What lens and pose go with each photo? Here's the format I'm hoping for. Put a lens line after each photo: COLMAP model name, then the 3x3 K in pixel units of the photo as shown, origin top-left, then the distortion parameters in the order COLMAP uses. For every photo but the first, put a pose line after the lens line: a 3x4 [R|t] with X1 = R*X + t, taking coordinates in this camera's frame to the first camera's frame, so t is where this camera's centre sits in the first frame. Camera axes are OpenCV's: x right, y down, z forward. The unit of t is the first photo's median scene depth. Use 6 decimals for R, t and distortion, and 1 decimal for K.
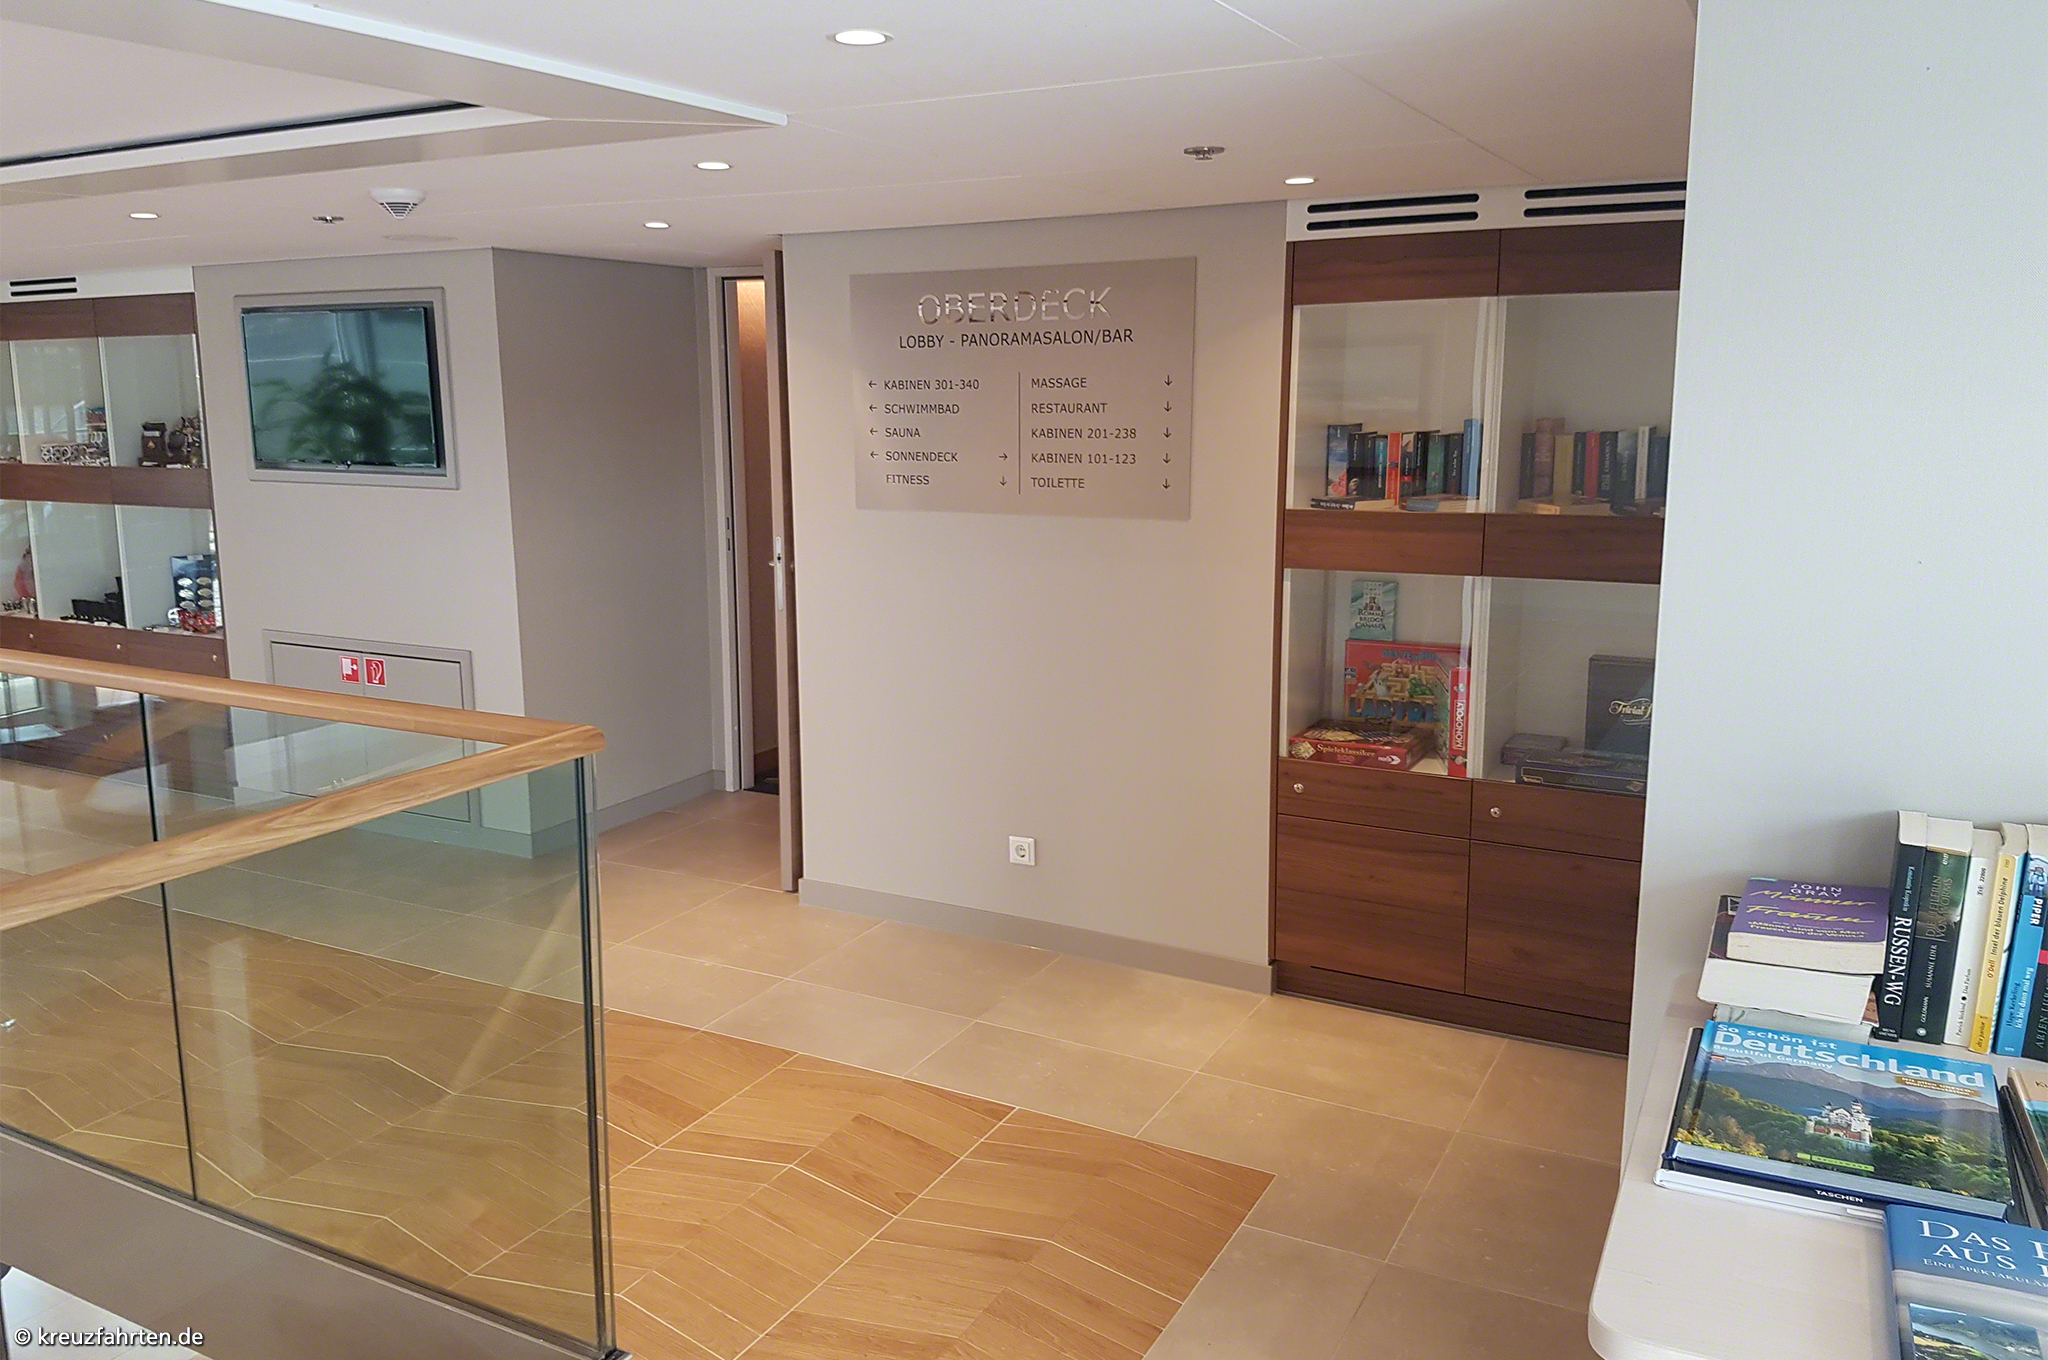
lens RADIAL K [[1577.6, 0, 953.4], [0, 1577.6, 674.2], [0, 0, 1]] dist [0.288834, -0.594056]
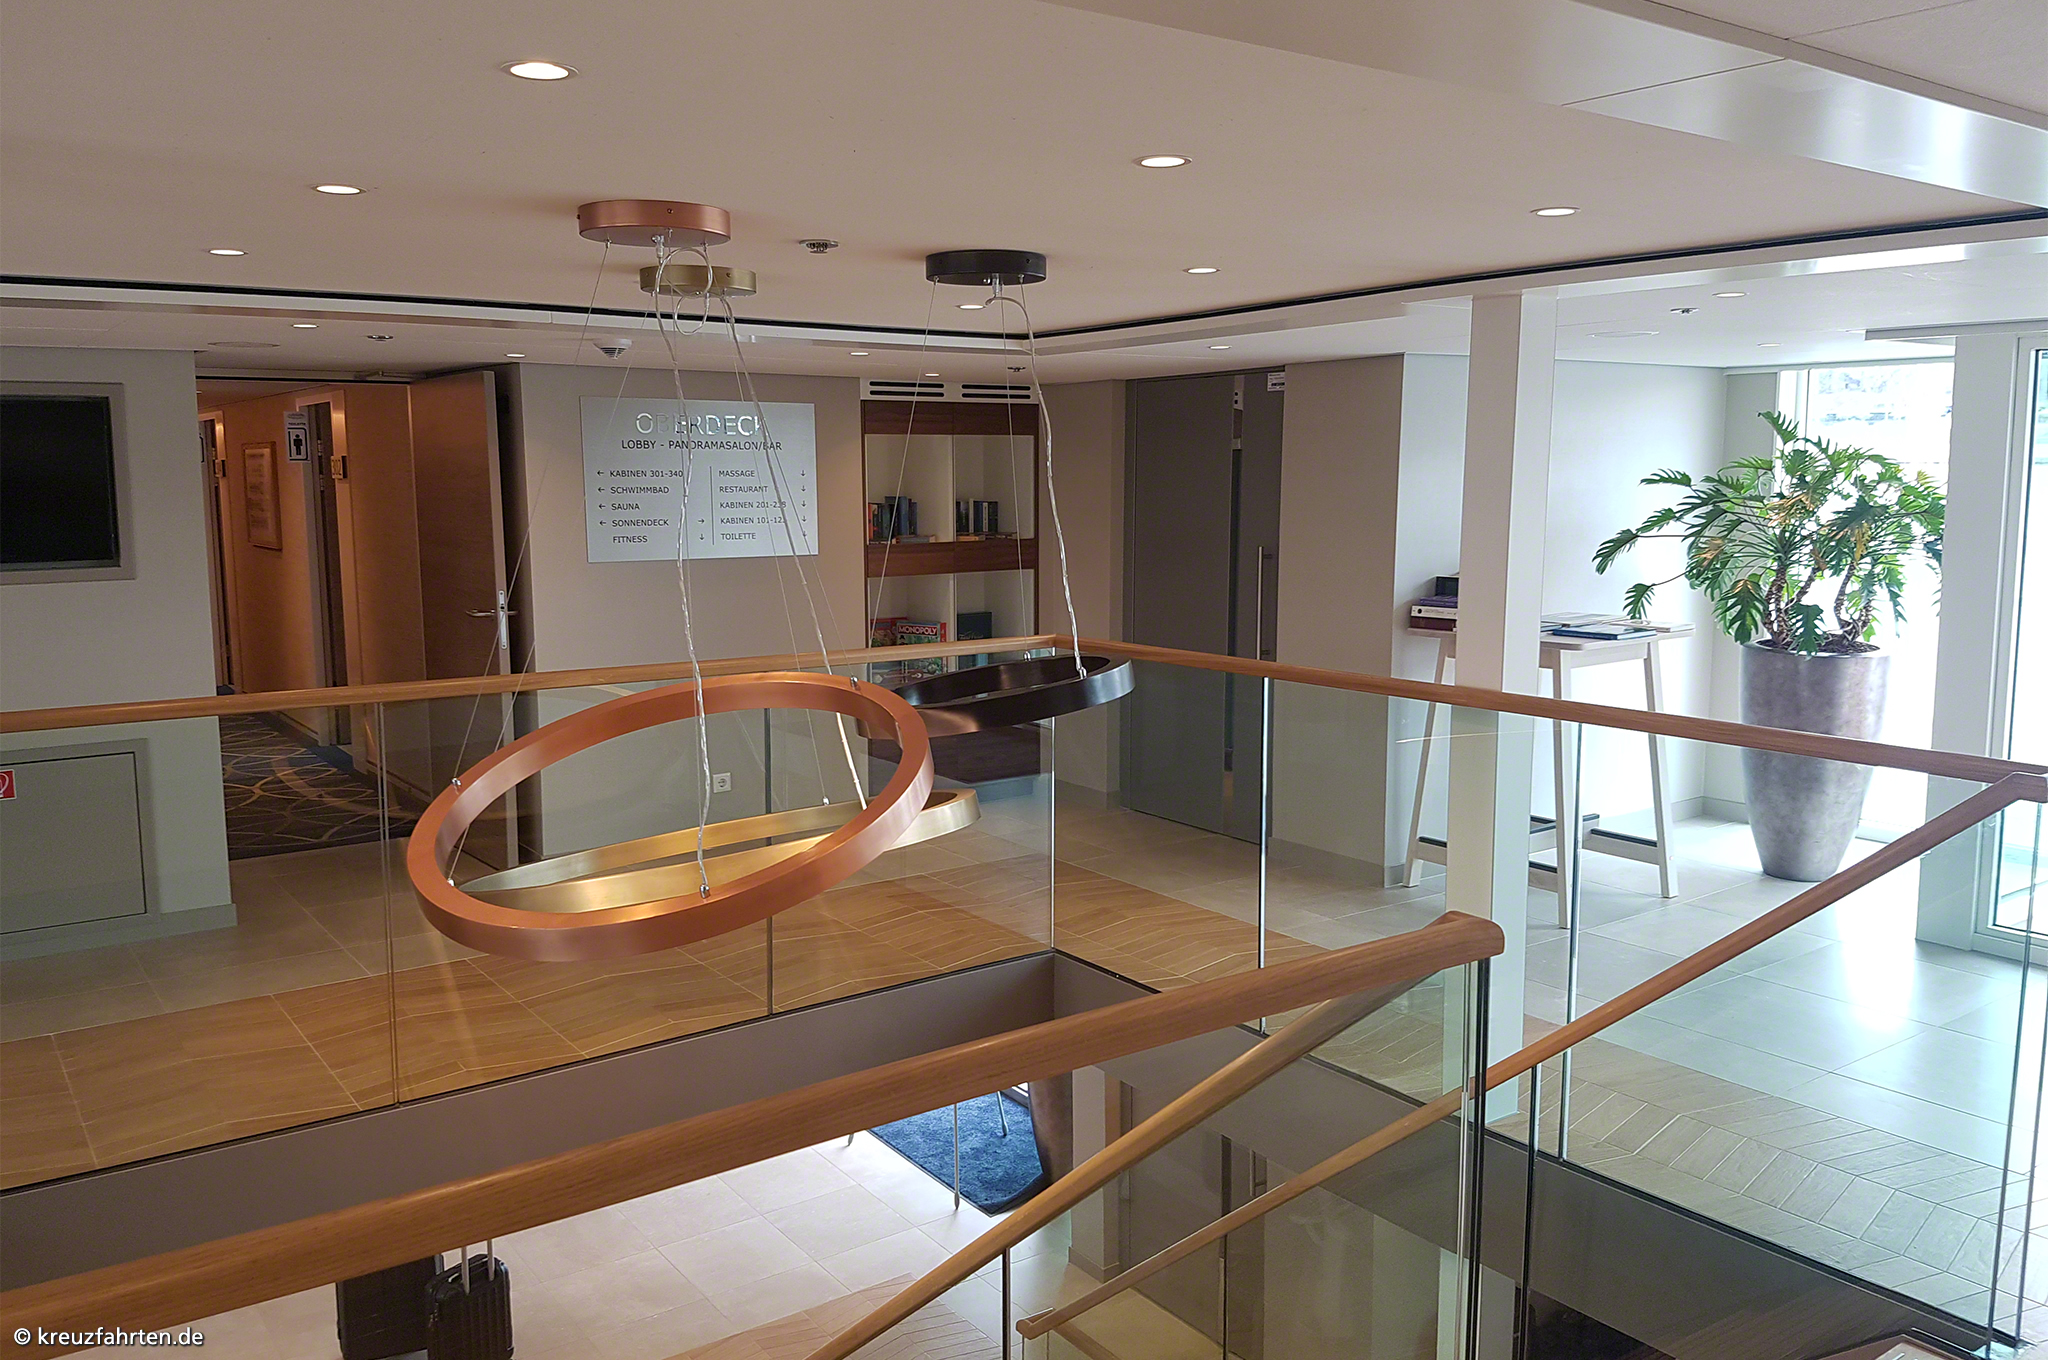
lens RADIAL K [[1601.9, 0, 972.3], [0, 1601.9, 703.6], [0, 0, 1]] dist [0.182936, -0.351911]
pose [[0.441247, -0.122110, 0.889039, -1.289674], [0.165750, 0.984743, 0.052990, -0.003868], [-0.881945, 0.123976, 0.454755, 0.093614]]
